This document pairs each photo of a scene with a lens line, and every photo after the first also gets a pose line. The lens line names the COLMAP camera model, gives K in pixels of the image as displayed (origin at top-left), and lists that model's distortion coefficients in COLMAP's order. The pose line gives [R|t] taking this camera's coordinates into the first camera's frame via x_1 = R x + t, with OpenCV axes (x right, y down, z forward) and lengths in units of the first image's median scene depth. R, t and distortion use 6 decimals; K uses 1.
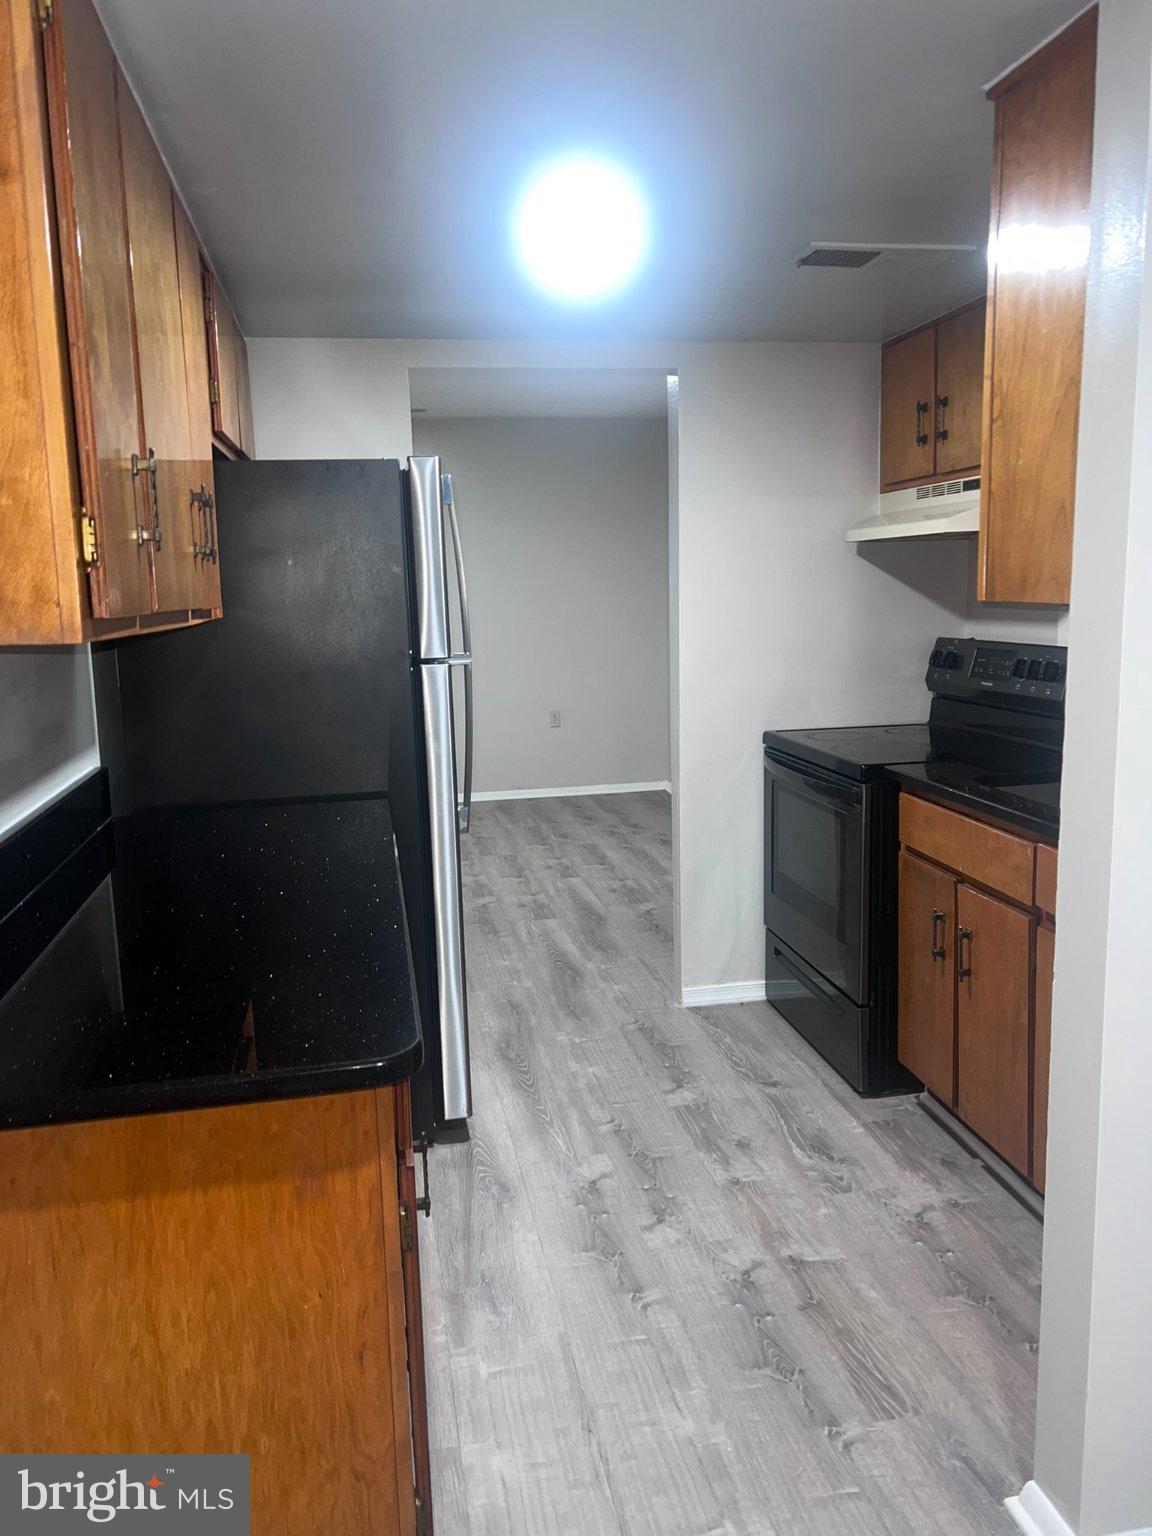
lens RADIAL K [[1149.6, 0, 572.9], [0, 1149.6, 747.4], [0, 0, 1]] dist [0.048729, -0.047210]
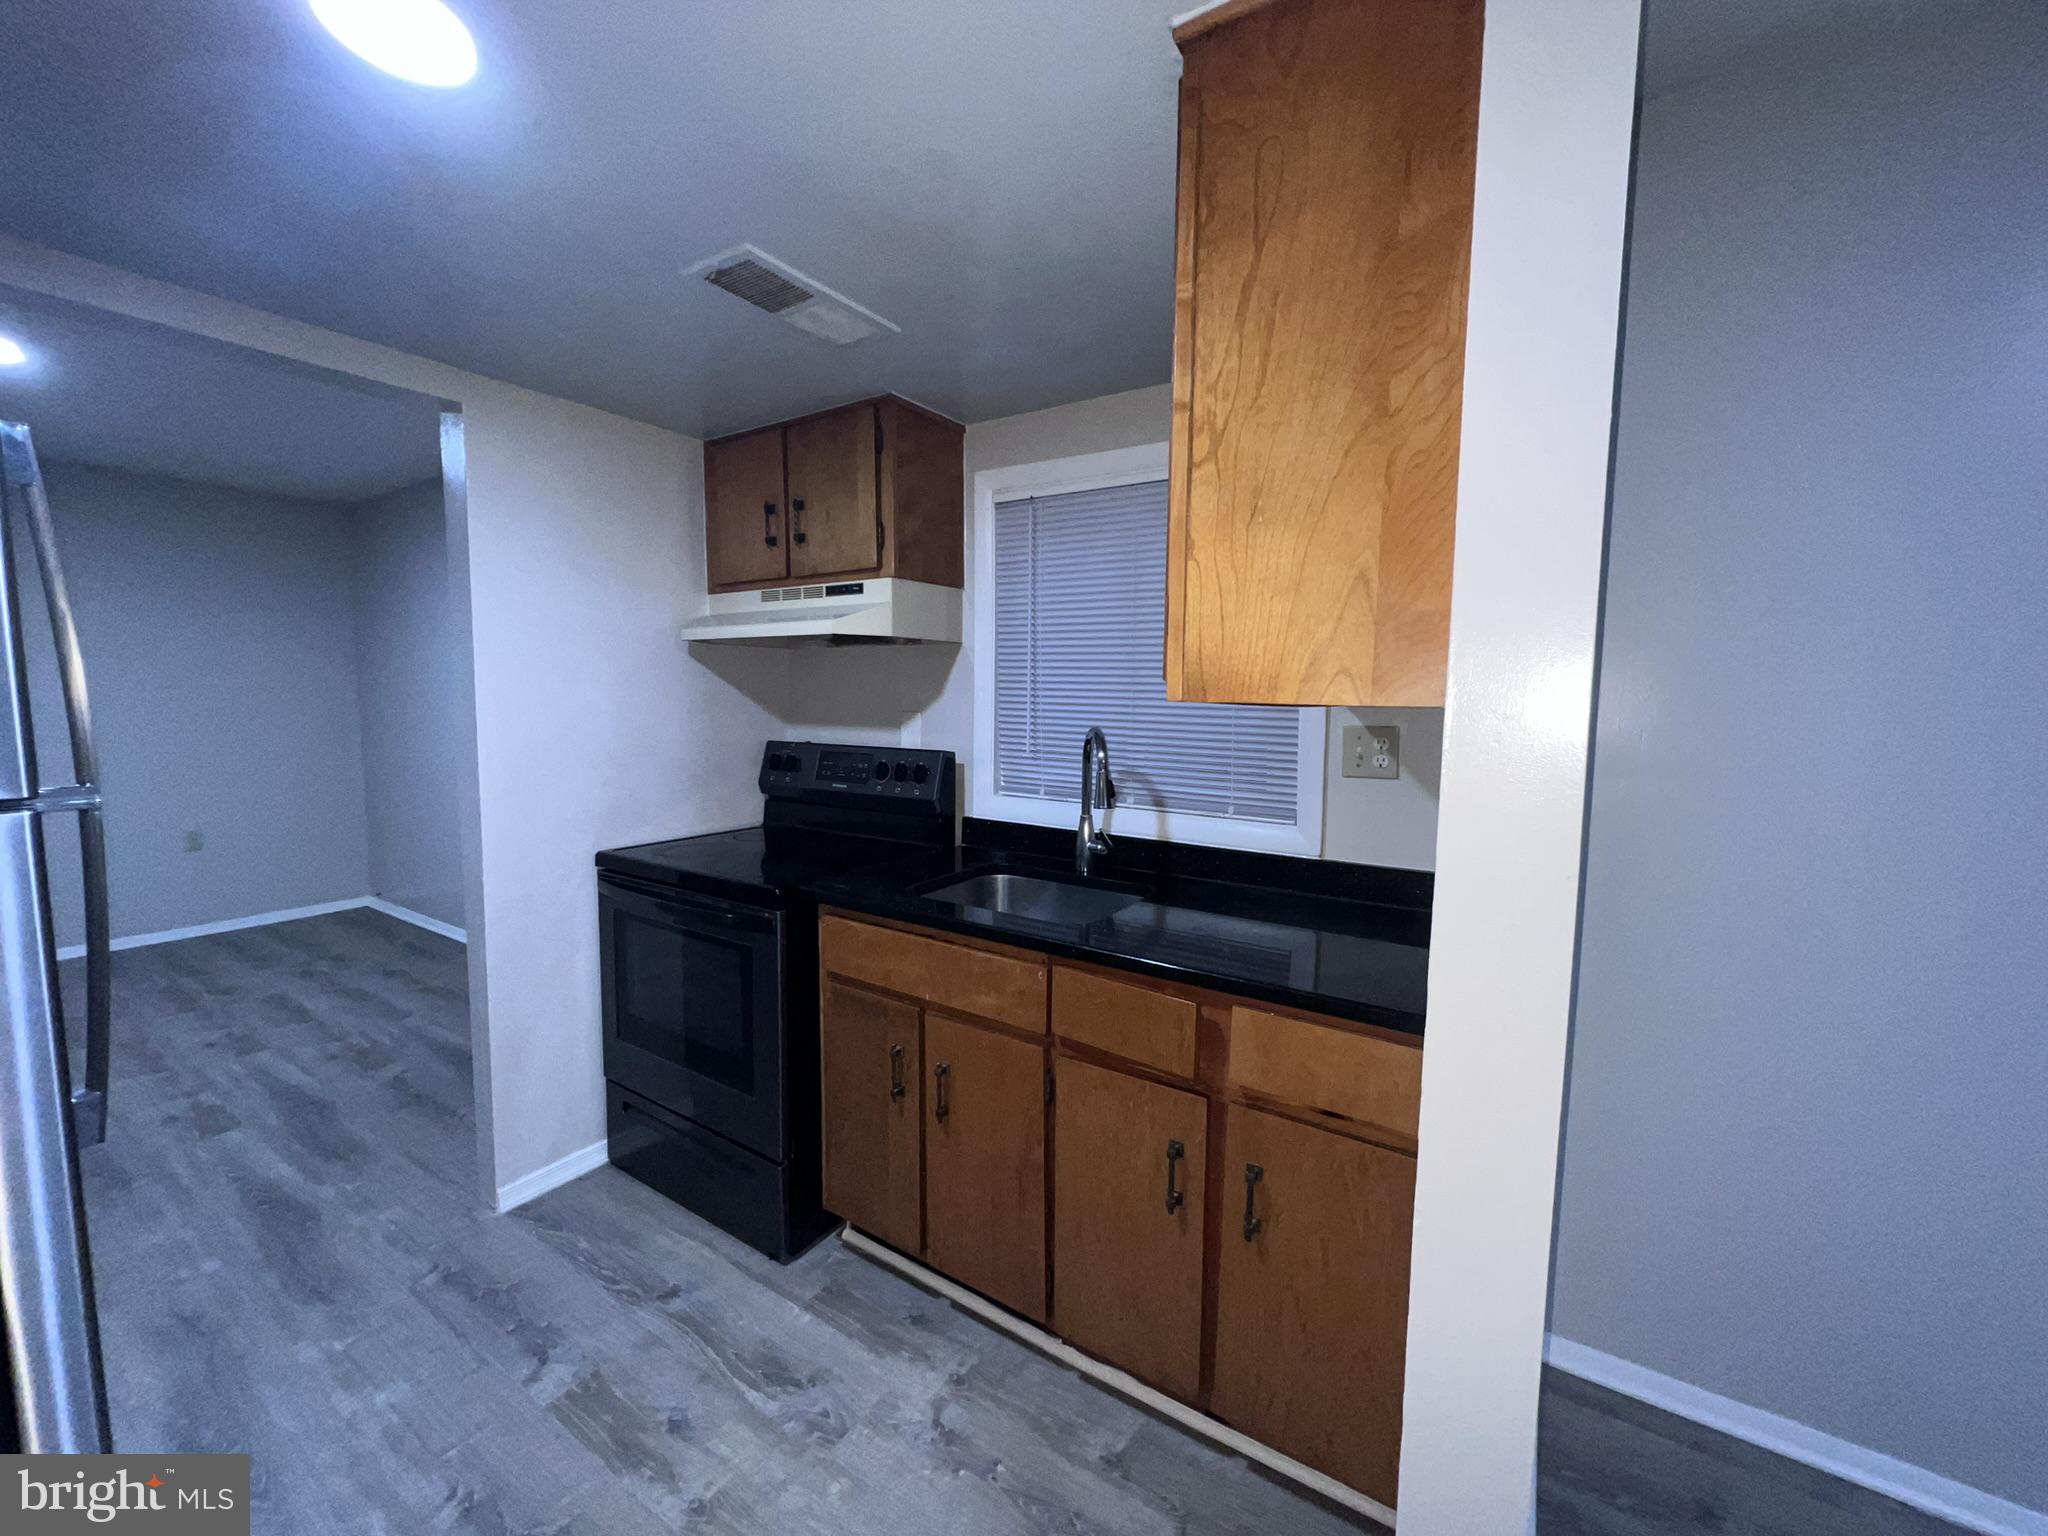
lens RADIAL K [[818.2, 0, 1023.1], [0, 818.2, 765.2], [0, 0, 1]] dist [0.000227, 0.000238]
pose [[0.691971, -0.032791, 0.721180, -0.058633], [0.075020, 0.996826, -0.026658, -0.044257], [-0.718017, 0.072550, 0.692234, 0.398328]]
